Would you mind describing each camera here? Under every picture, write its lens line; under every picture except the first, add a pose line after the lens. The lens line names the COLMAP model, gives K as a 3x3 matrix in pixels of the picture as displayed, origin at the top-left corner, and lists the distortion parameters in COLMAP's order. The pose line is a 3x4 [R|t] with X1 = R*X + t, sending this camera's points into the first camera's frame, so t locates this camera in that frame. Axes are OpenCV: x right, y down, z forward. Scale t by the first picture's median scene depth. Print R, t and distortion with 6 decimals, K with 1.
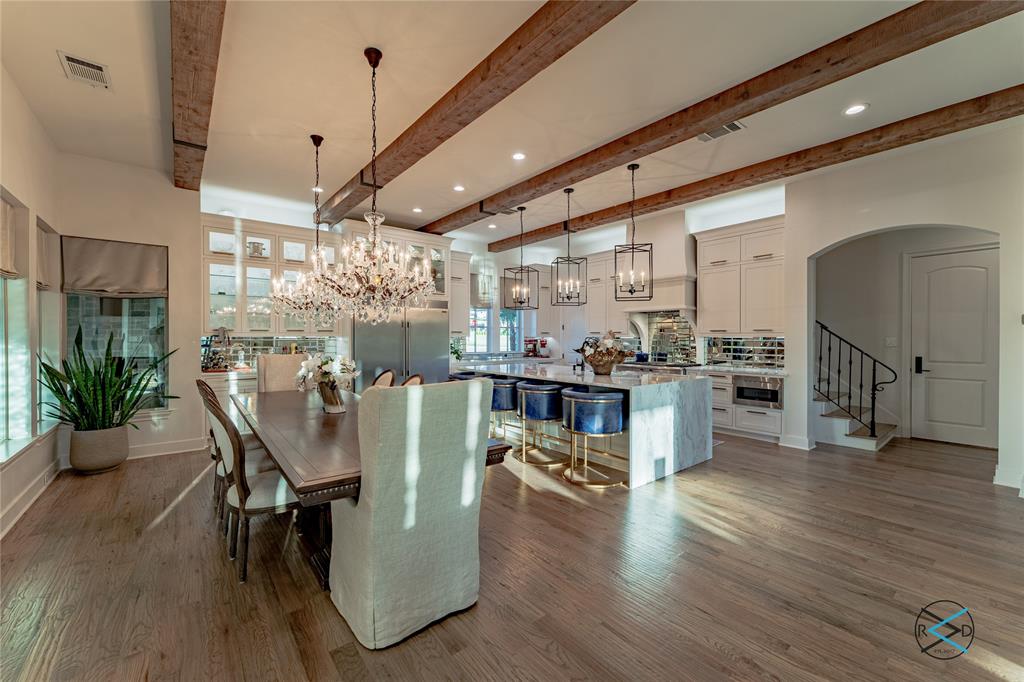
lens RADIAL K [[414.1, 0, 512.5], [0, 414.1, 343.0], [0, 0, 1]] dist [0.001551, 0.000089]
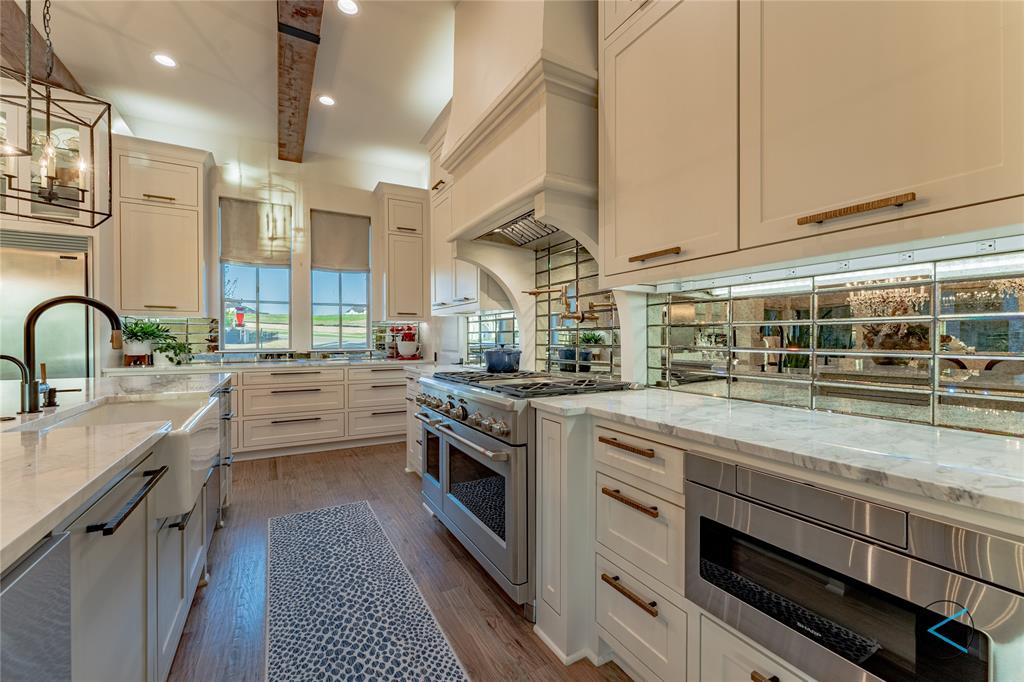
lens RADIAL K [[414.1, 0, 510.4], [0, 414.1, 339.4], [0, 0, 1]] dist [0.001551, 0.000089]
pose [[0.985557, -0.004184, -0.169291, 0.324960], [0.002499, 0.999945, -0.010169, 0.016410], [0.169324, 0.009599, 0.985514, 0.529987]]
